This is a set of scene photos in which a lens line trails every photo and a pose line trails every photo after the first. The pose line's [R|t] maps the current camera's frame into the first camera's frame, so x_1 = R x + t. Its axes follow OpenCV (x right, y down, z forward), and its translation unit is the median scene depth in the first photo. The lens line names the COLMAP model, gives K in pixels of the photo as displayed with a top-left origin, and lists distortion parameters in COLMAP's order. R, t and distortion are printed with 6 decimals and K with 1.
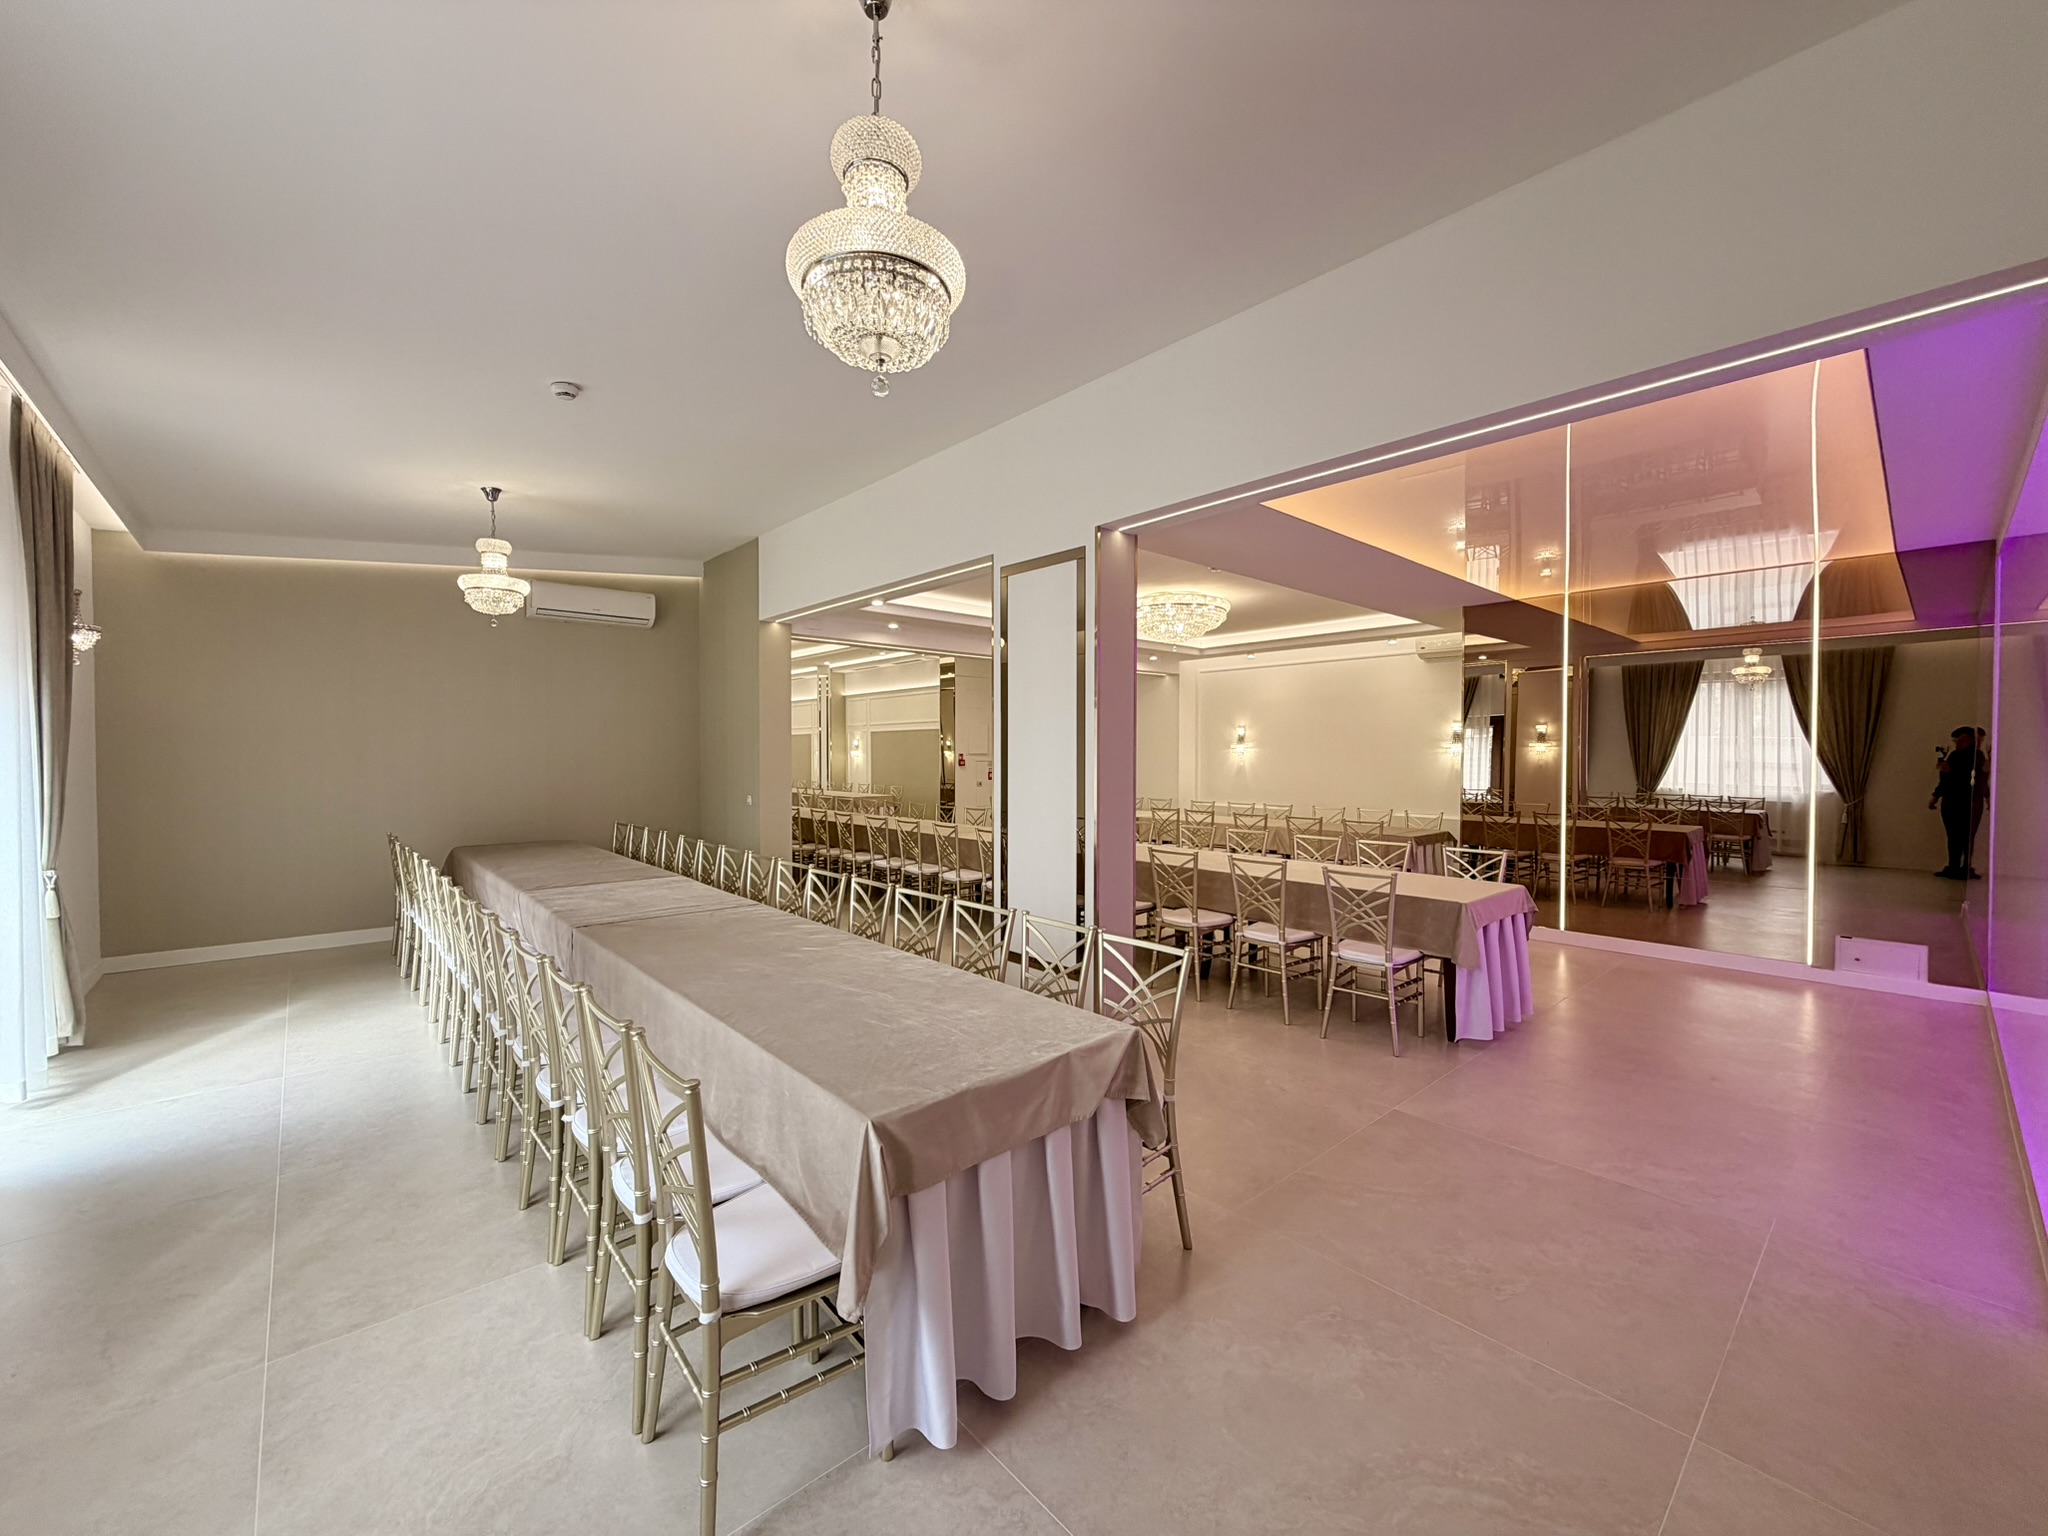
lens RADIAL K [[814.7, 0, 1019.4], [0, 814.7, 769.6], [0, 0, 1]] dist [-0.000655, 0.000366]
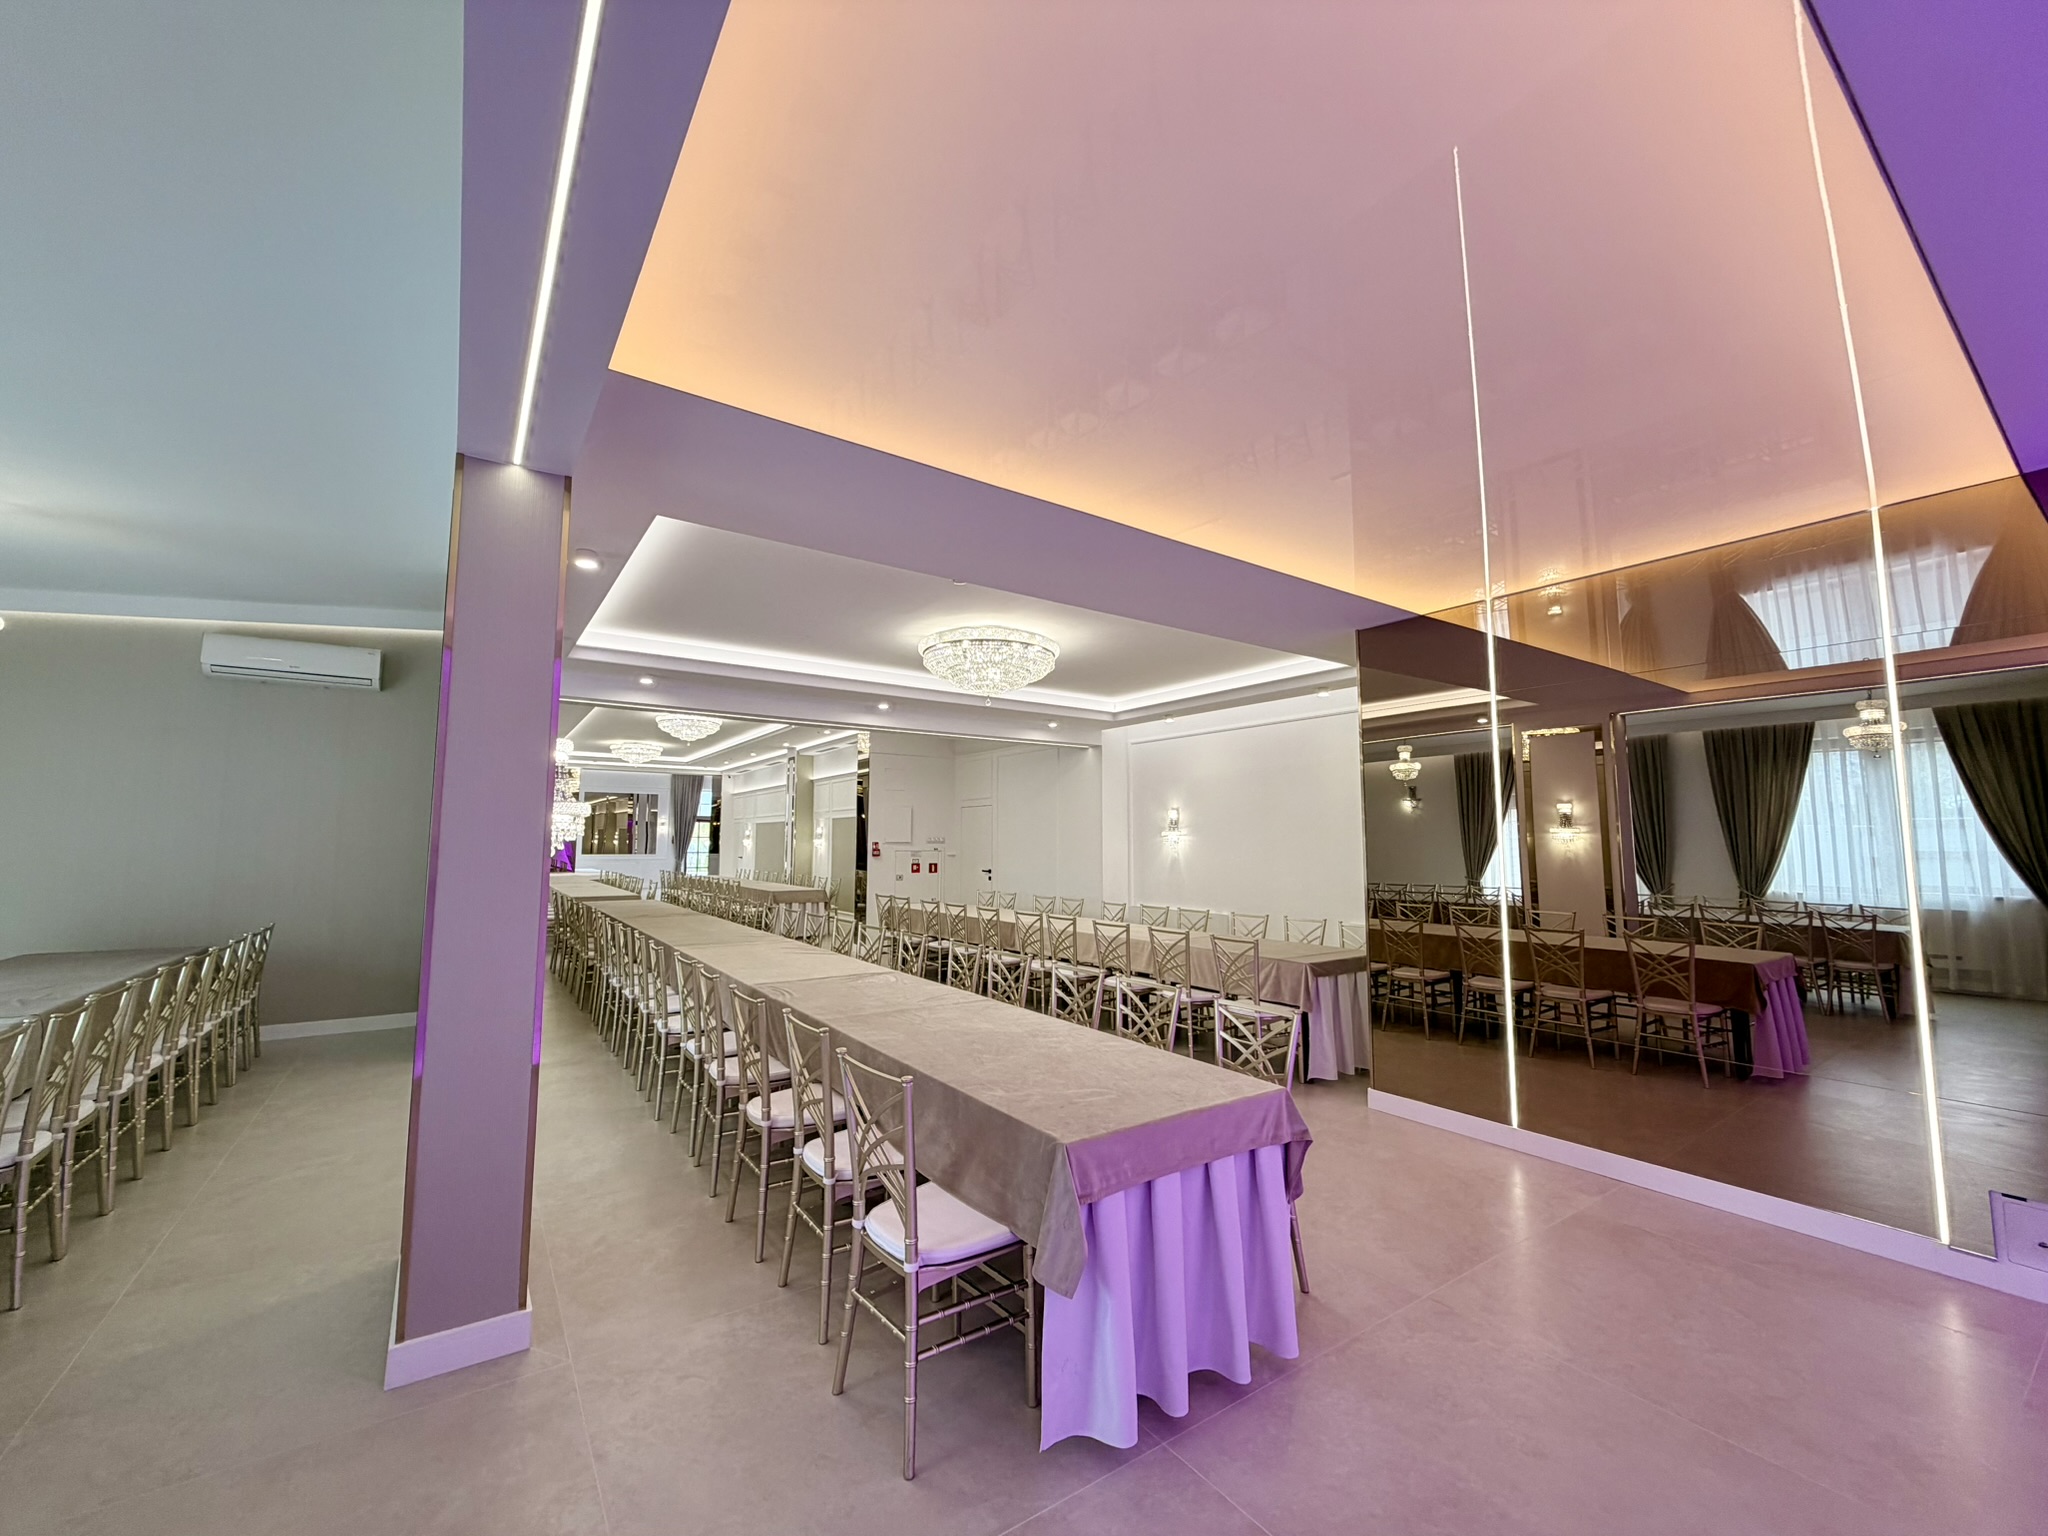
lens RADIAL K [[814.7, 0, 1019.4], [0, 814.7, 769.6], [0, 0, 1]] dist [-0.000655, 0.000366]
pose [[0.992778, -0.006672, -0.119782, 0.230250], [-0.006675, 0.993833, -0.110682, -0.001561], [0.119782, 0.110682, 0.986611, 0.195660]]
